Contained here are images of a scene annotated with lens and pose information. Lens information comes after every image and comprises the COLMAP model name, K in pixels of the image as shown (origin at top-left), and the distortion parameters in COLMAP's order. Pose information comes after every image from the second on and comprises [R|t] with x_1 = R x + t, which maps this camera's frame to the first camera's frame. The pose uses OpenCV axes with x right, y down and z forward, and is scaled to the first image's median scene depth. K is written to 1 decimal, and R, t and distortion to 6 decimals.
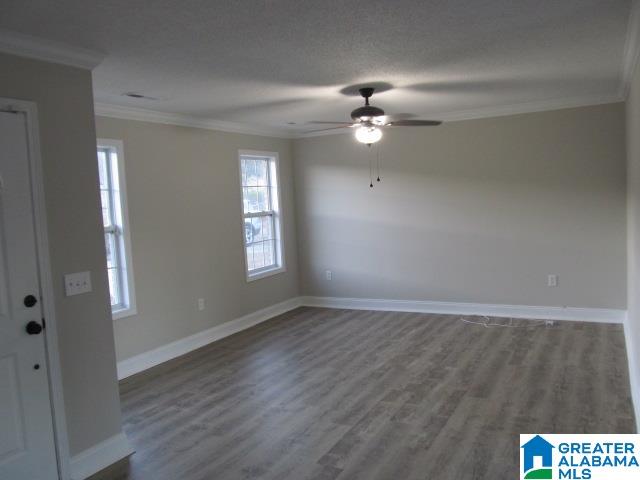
lens RADIAL K [[530.7, 0, 318.6], [0, 530.7, 240.1], [0, 0, 1]] dist [-0.070966, 0.041137]
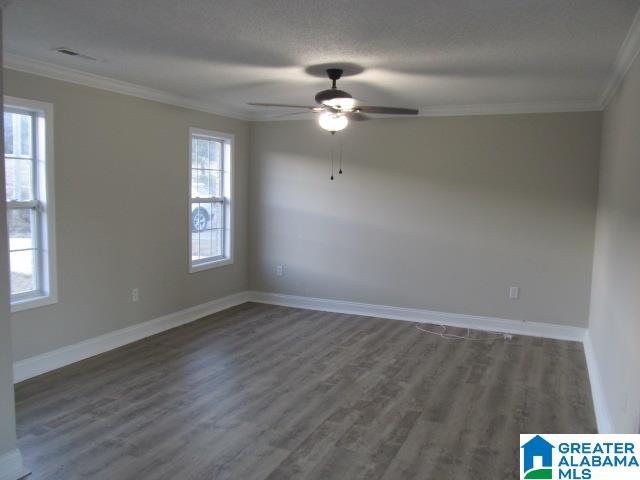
lens RADIAL K [[530.7, 0, 319.1], [0, 530.7, 238.6], [0, 0, 1]] dist [-0.070966, 0.041137]
pose [[0.994057, 0.069548, 0.083753, 0.008797], [-0.070714, 0.997436, 0.011040, -0.007992], [-0.082770, -0.016897, 0.996425, 0.099699]]
